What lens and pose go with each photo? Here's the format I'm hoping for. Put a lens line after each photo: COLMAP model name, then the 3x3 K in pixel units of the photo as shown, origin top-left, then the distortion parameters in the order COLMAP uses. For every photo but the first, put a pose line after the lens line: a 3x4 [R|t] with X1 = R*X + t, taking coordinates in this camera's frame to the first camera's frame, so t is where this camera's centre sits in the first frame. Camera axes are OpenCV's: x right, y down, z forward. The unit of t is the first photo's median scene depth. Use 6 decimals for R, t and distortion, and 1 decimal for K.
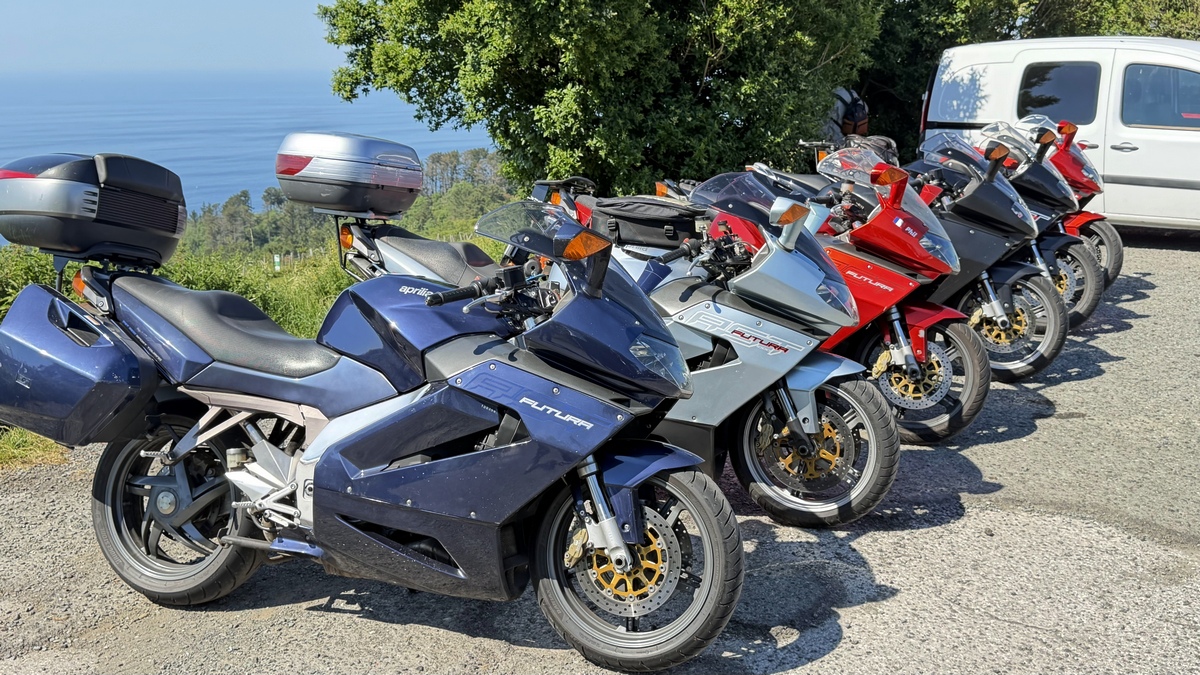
lens RADIAL K [[1241.0, 0, 600.4], [0, 1241.0, 338.0], [0, 0, 1]] dist [0.071751, 0.000000]
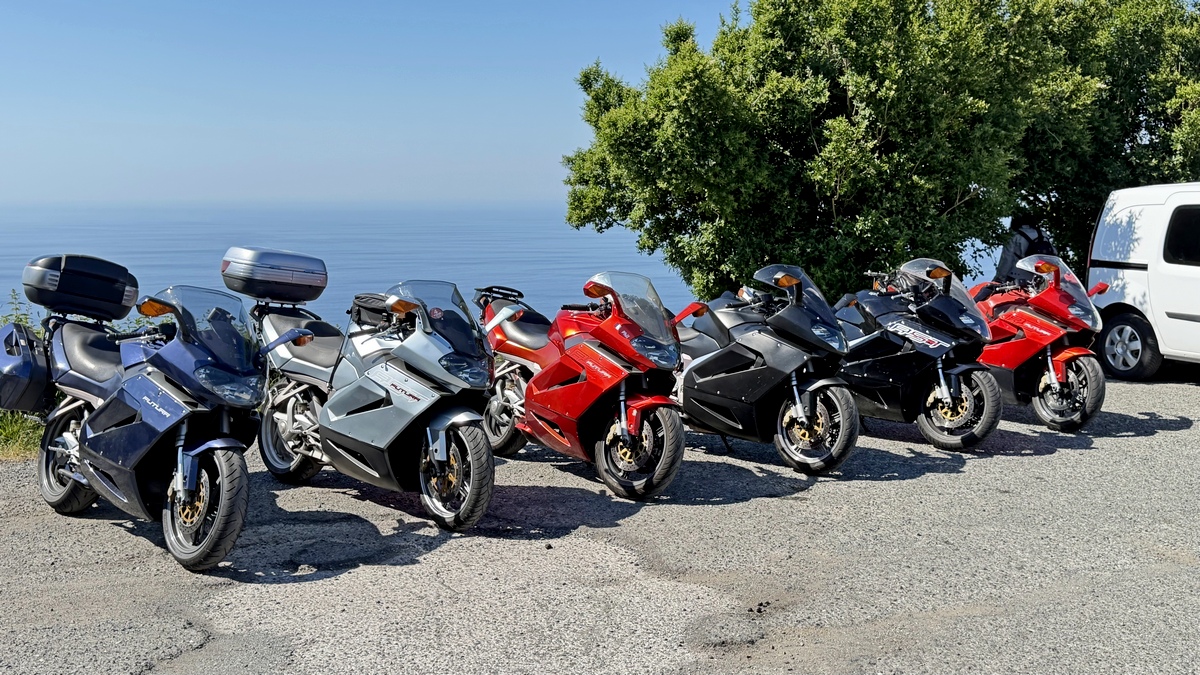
lens RADIAL K [[1241.0, 0, 599.2], [0, 1241.0, 325.9], [0, 0, 1]] dist [0.071751, 0.000000]
pose [[0.896166, 0.057053, -0.440037, 0.461113], [-0.104692, 0.990888, -0.084740, 0.011791], [0.431192, 0.122009, 0.893973, -0.112450]]
